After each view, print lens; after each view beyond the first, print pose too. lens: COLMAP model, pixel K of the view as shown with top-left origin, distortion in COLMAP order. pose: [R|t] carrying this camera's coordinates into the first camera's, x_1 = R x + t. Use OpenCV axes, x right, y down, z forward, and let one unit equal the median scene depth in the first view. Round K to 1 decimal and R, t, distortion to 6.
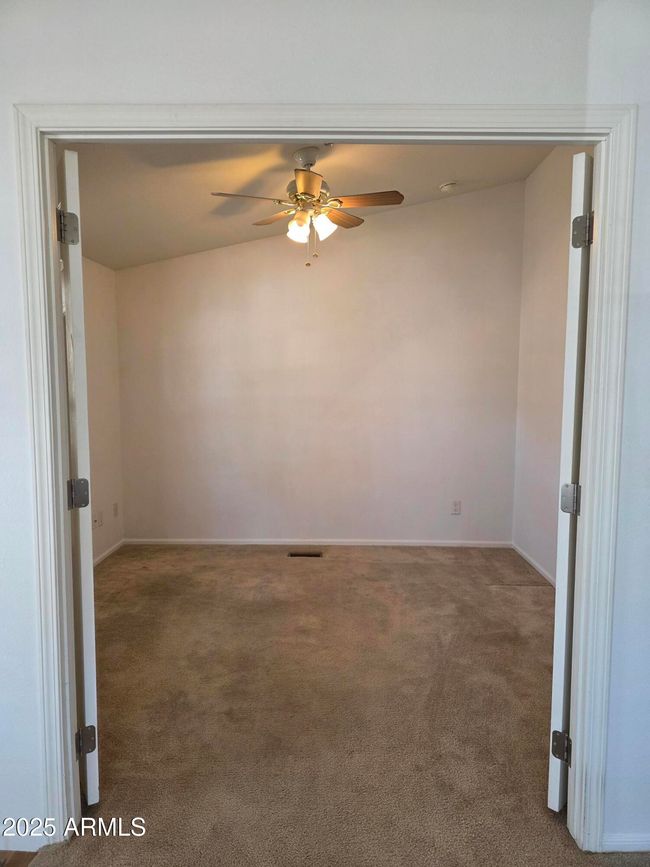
lens RADIAL K [[579.9, 0, 317.3], [0, 579.9, 431.5], [0, 0, 1]] dist [0.061918, -0.065654]
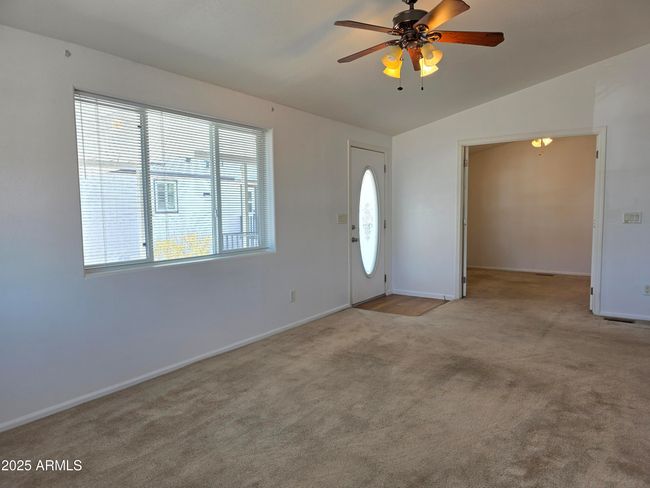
lens RADIAL K [[434.8, 0, 320.5], [0, 434.8, 246.0], [0, 0, 1]] dist [0.061918, -0.065654]
pose [[0.825206, 0.033105, -0.563861, 0.541661], [-0.034354, 0.999374, 0.008398, 0.281754], [0.563787, 0.012440, 0.825827, -2.241179]]
